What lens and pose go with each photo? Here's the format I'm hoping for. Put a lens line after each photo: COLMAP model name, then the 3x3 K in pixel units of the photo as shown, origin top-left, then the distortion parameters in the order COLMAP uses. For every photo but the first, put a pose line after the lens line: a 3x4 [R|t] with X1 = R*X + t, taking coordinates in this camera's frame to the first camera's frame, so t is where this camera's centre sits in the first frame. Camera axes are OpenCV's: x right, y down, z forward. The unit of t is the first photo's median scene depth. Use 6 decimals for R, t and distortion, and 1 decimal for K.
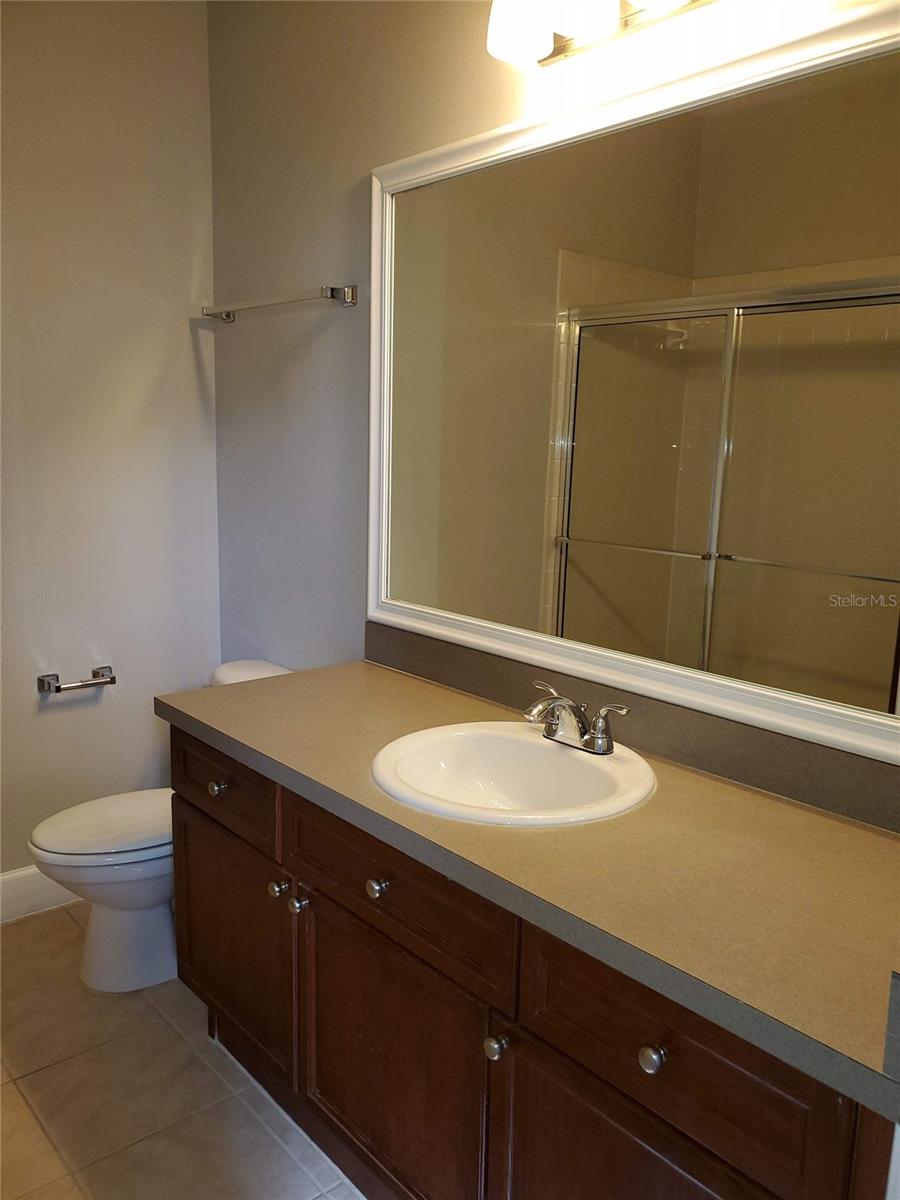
lens RADIAL K [[922.3, 0, 450.0], [0, 922.3, 600.0], [0, 0, 1]] dist [0.003769, -0.031328]
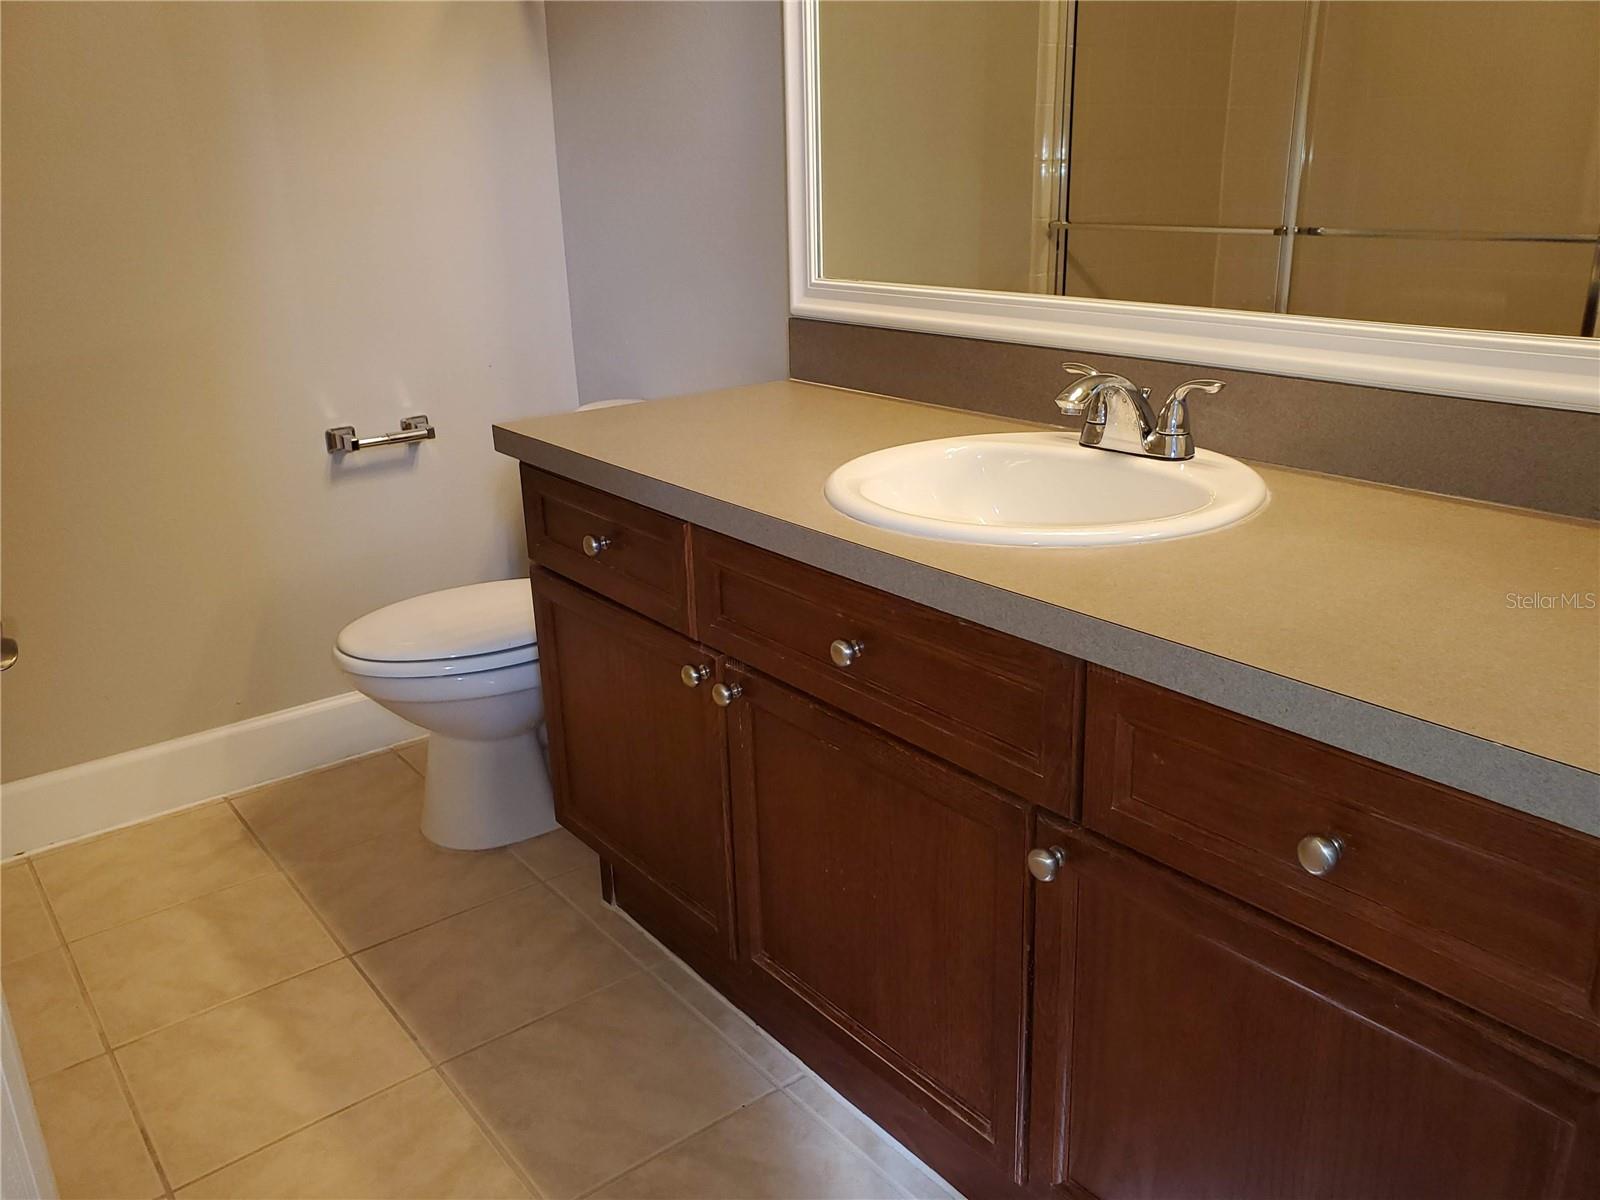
lens RADIAL K [[1229.8, 0, 778.3], [0, 1229.8, 606.1], [0, 0, 1]] dist [0.003769, -0.031328]
pose [[0.996596, -0.035033, -0.074624, -0.052346], [0.046976, 0.985200, 0.164846, 0.109126], [0.067744, -0.167790, 0.983492, 0.108019]]
